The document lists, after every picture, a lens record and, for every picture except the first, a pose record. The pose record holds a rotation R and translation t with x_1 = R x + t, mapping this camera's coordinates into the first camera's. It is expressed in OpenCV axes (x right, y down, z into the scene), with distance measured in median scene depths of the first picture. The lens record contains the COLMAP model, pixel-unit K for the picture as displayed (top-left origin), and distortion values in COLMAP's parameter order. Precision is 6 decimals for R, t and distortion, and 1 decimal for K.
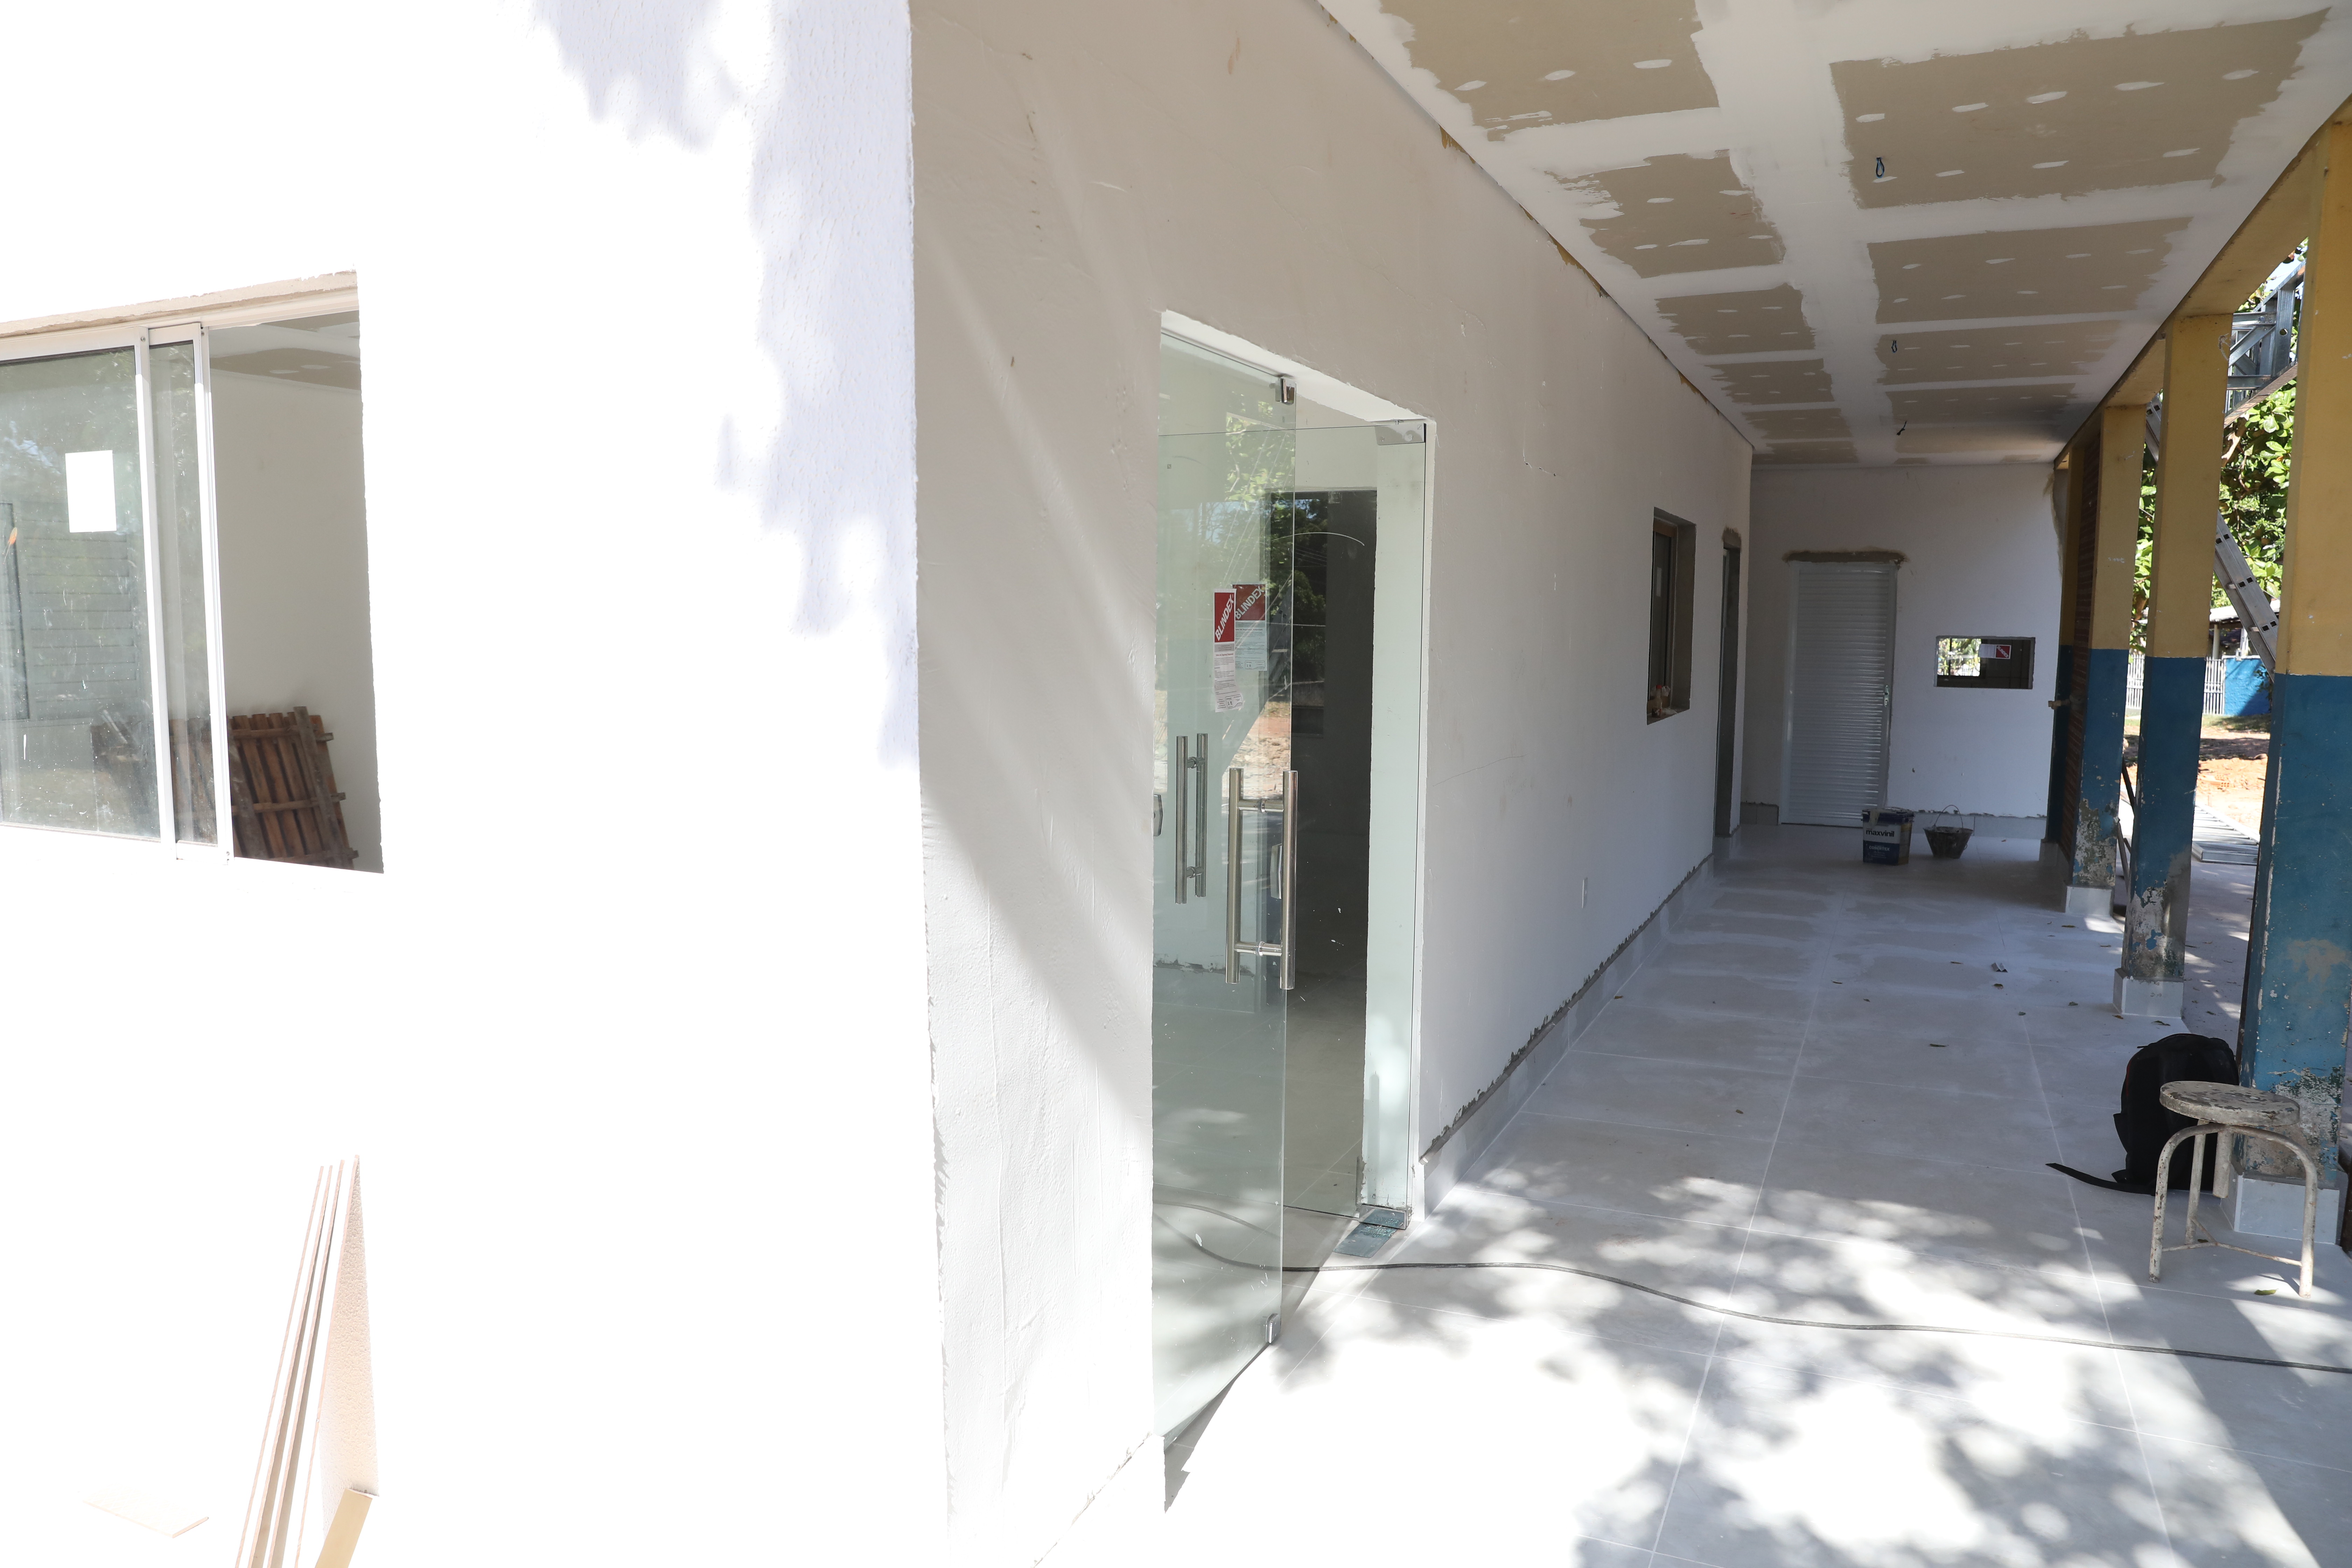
lens RADIAL K [[1608.7, 0, 1169.7], [0, 1608.7, 782.4], [0, 0, 1]] dist [-0.109308, 0.087147]
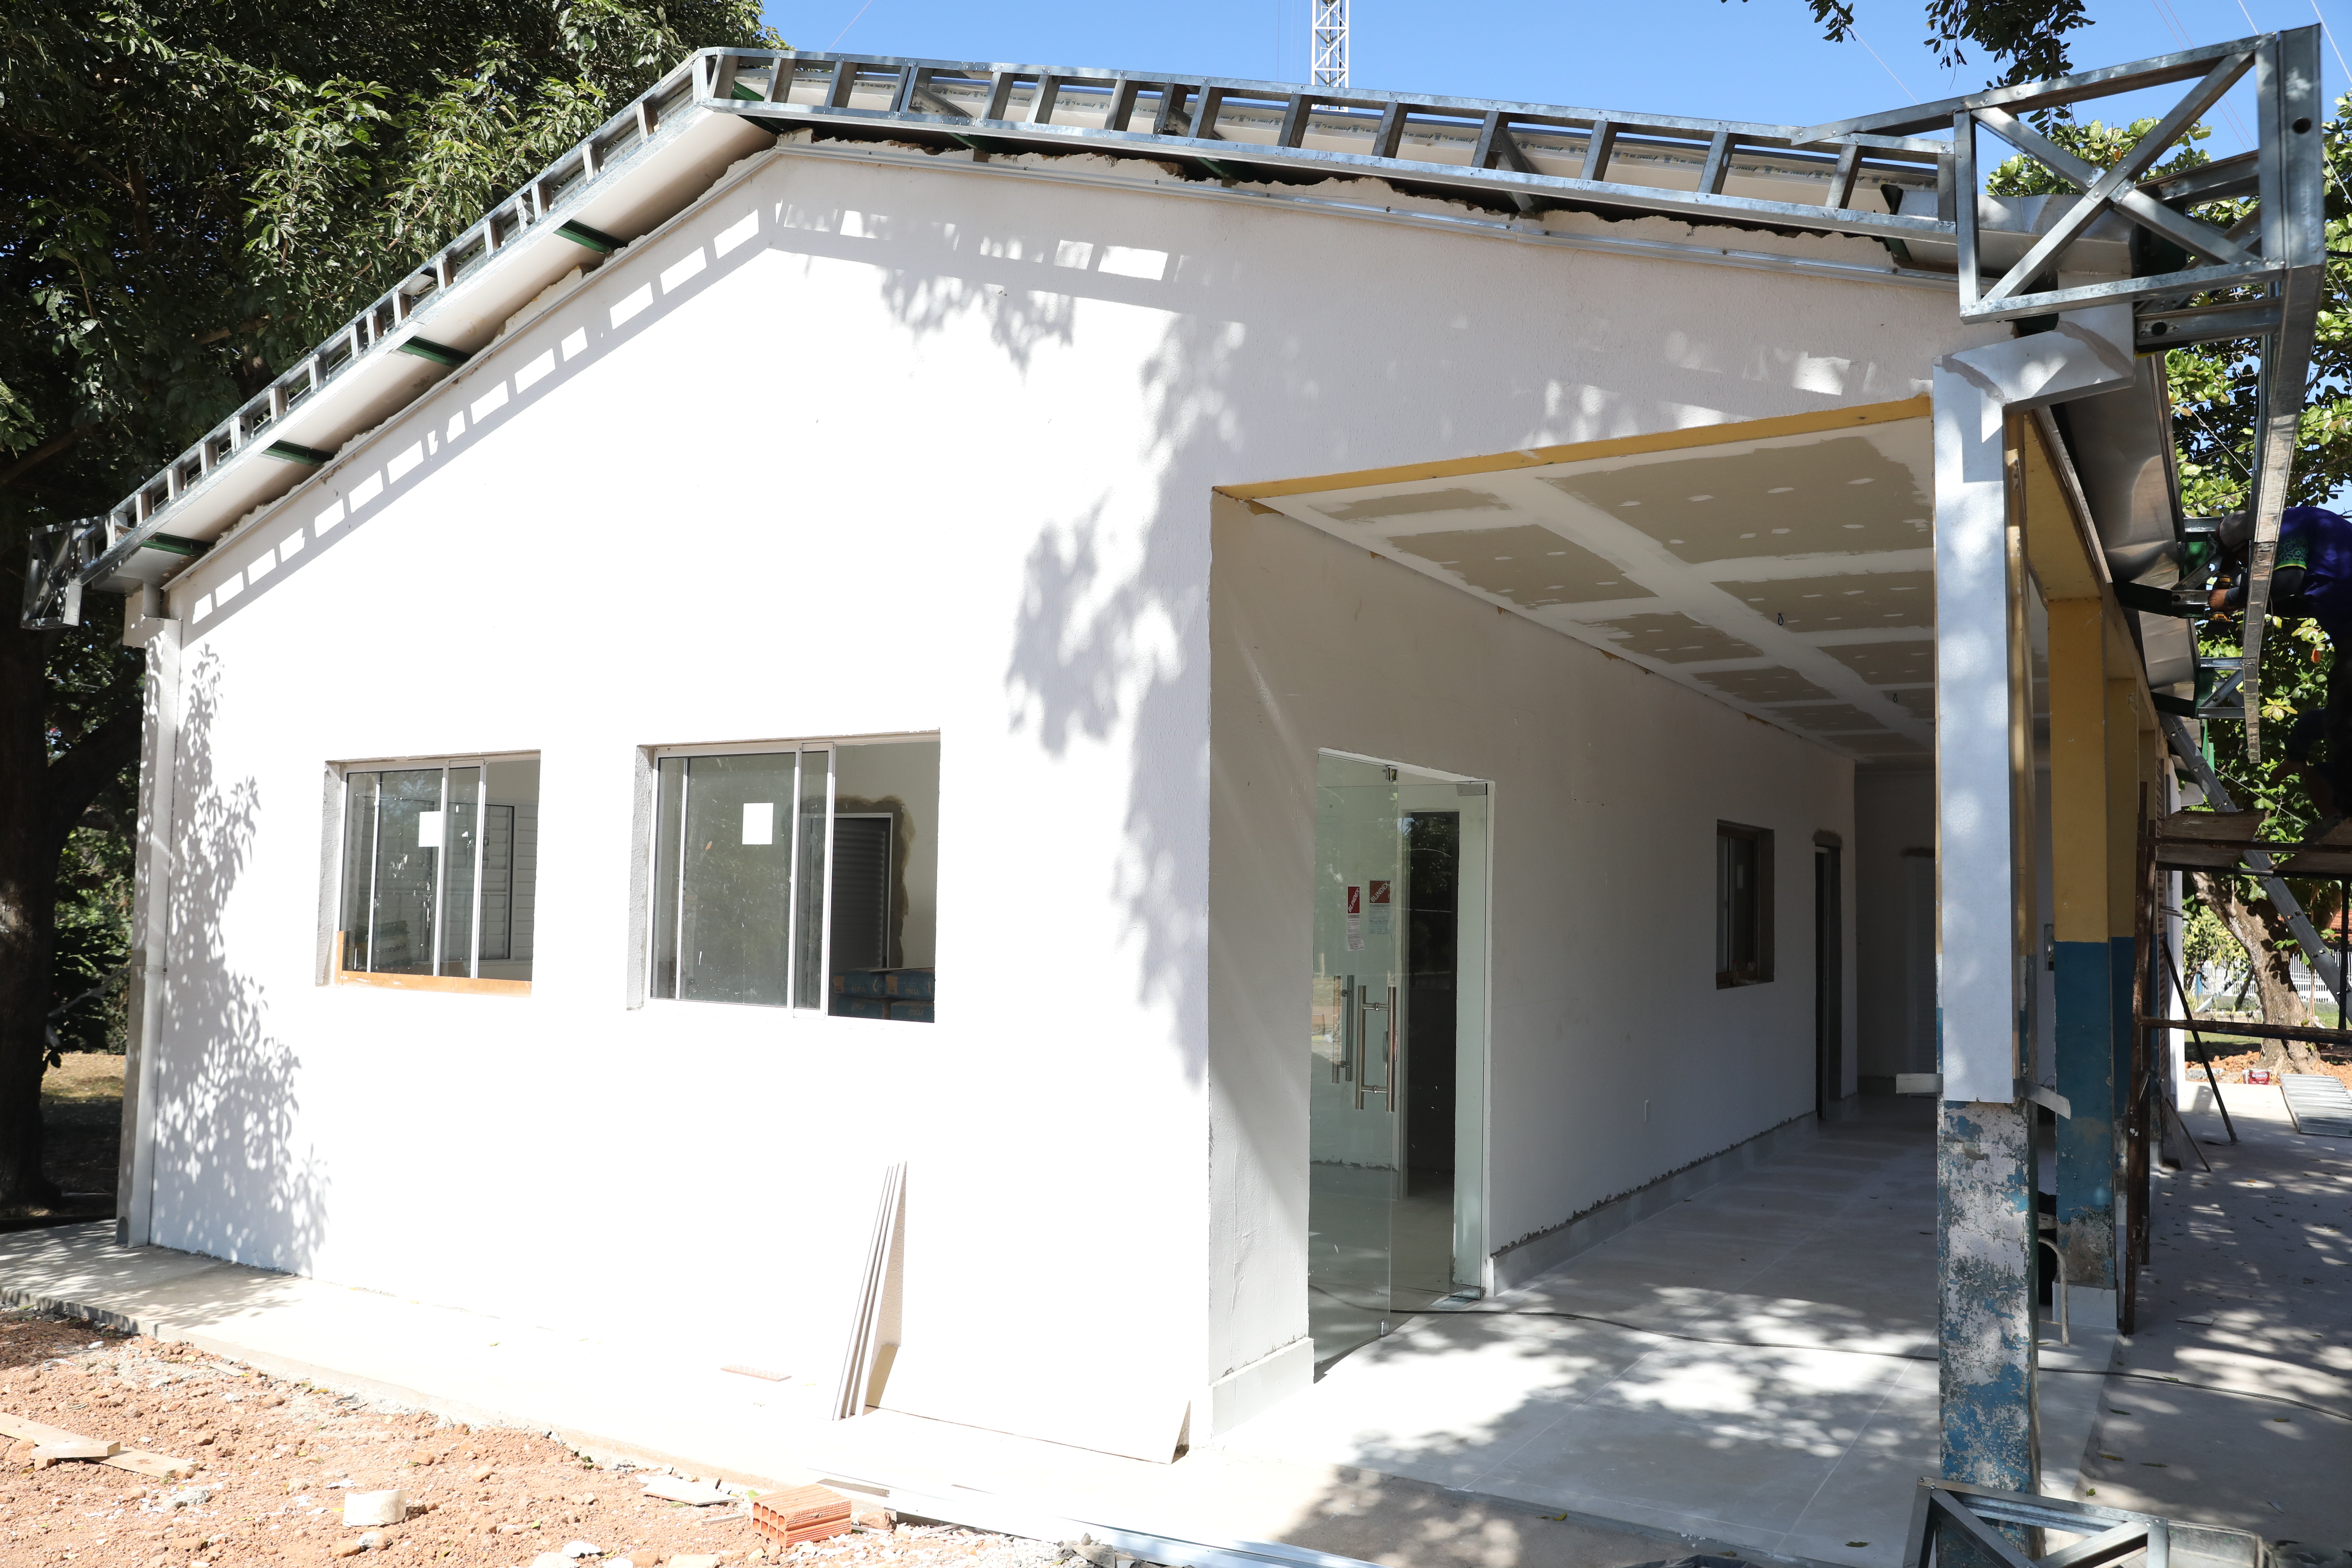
lens RADIAL K [[1764.5, 0, 1176.0], [0, 1764.5, 784.0], [0, 0, 1]] dist [-0.071810, 0.002207]
pose [[0.994336, 0.005410, -0.106144, 0.021035], [-0.023373, 0.985385, -0.168734, 0.052014], [0.103679, 0.170259, 0.979930, -0.476226]]
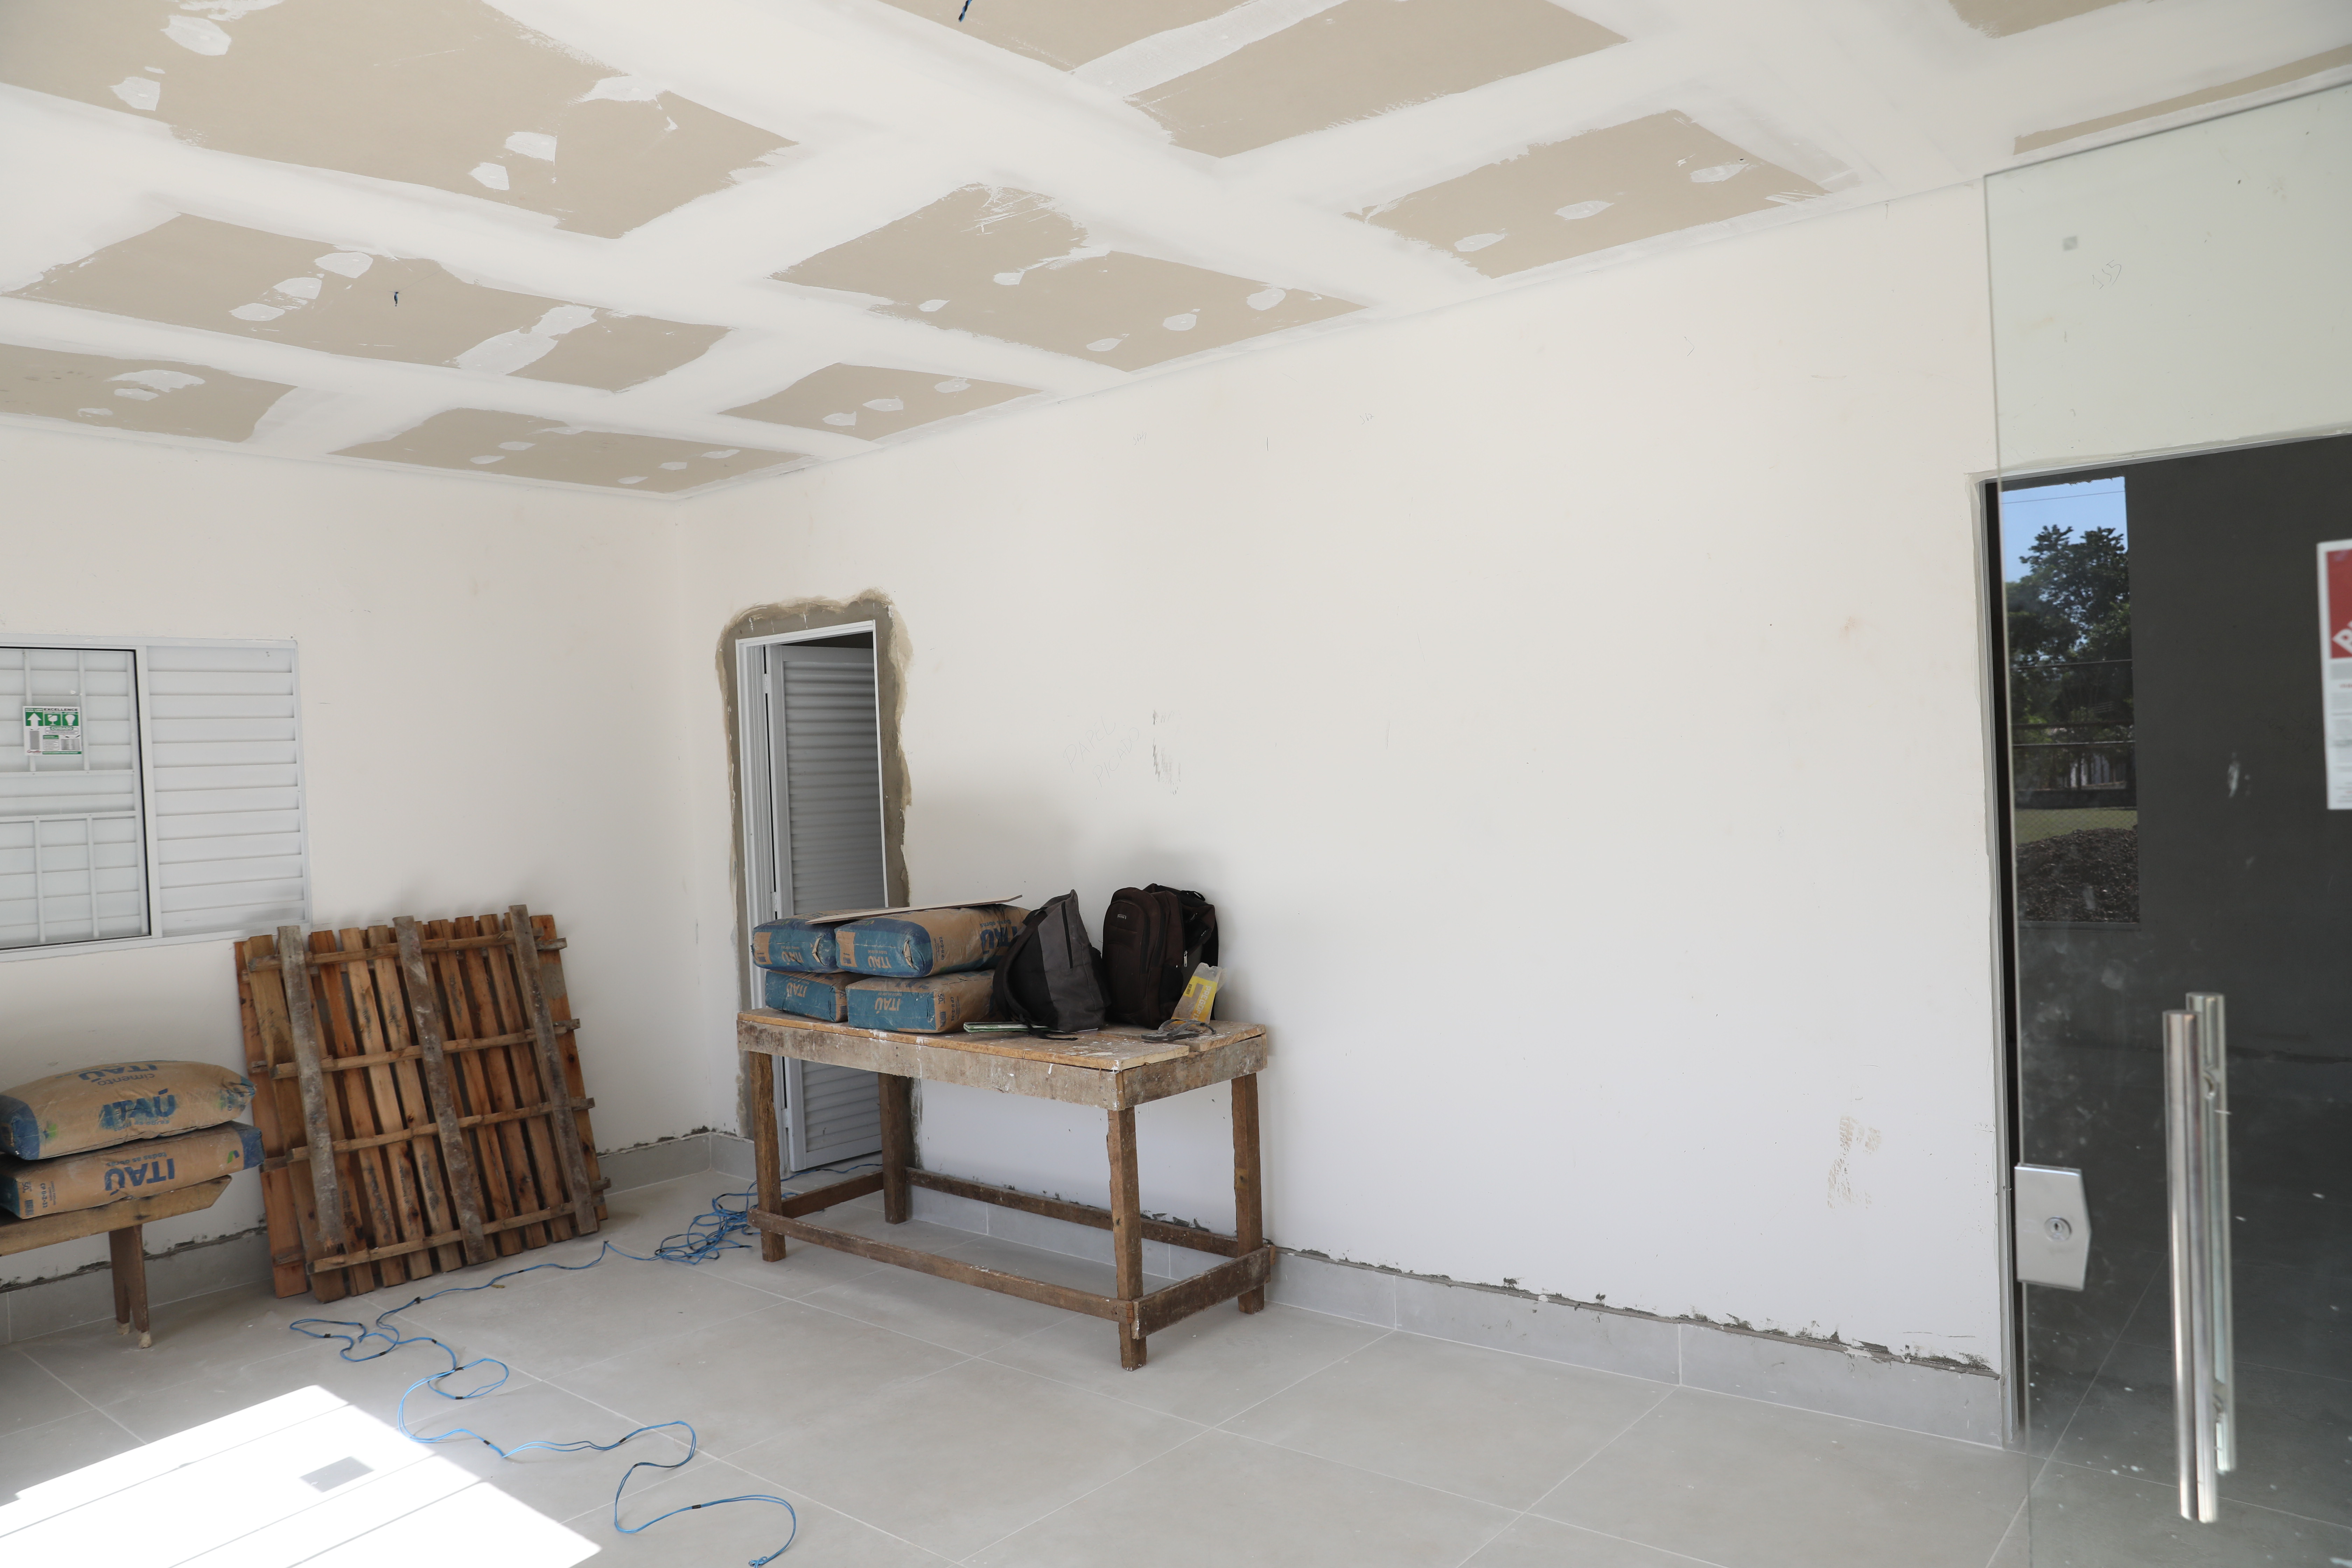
lens RADIAL K [[1588.7, 0, 1167.0], [0, 1588.7, 786.3], [0, 0, 1]] dist [-0.112129, 0.083675]
pose [[0.965398, -0.045359, -0.256807, -0.071536], [0.021840, 0.995360, -0.093706, -0.031821], [0.259866, 0.084855, 0.961909, 0.404674]]
